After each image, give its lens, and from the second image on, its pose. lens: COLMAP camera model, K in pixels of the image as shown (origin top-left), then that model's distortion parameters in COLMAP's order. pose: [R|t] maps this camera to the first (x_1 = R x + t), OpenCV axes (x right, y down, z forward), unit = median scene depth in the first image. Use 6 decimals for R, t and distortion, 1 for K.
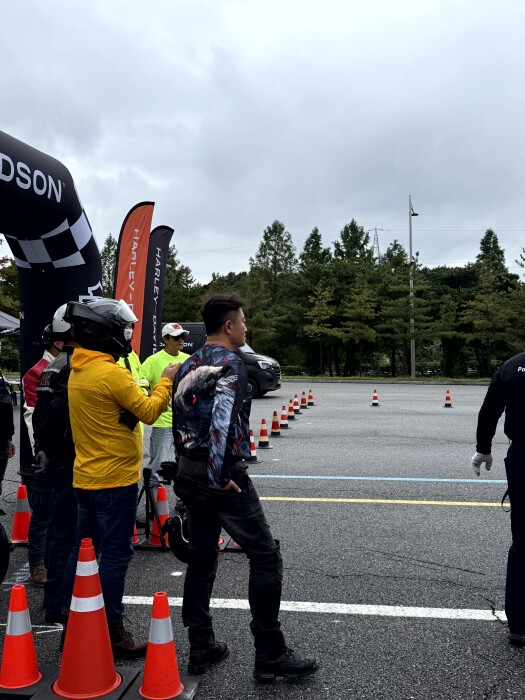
lens RADIAL K [[739.4, 0, 260.2], [0, 739.4, 350.5], [0, 0, 1]] dist [0.113983, 0.000000]
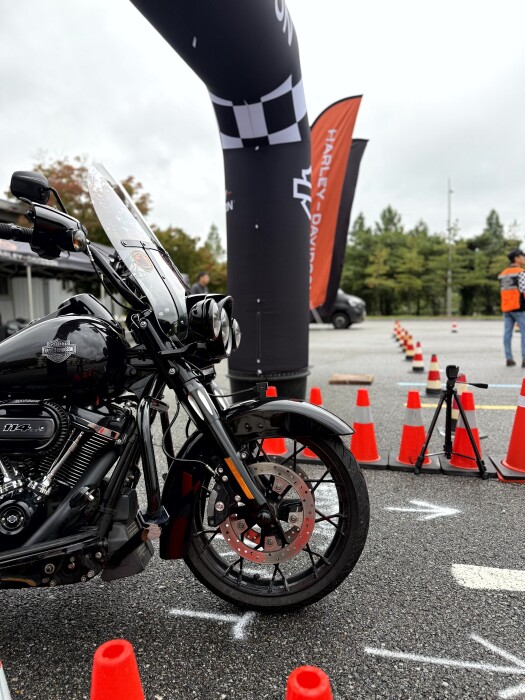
lens RADIAL K [[490.5, 0, 257.2], [0, 490.5, 342.7], [0, 0, 1]] dist [0.073461, -0.048255]
pose [[0.995458, -0.004169, -0.095110, -0.053234], [0.010818, 0.997523, 0.069501, 0.018439], [0.094585, -0.070214, 0.993038, 0.091204]]
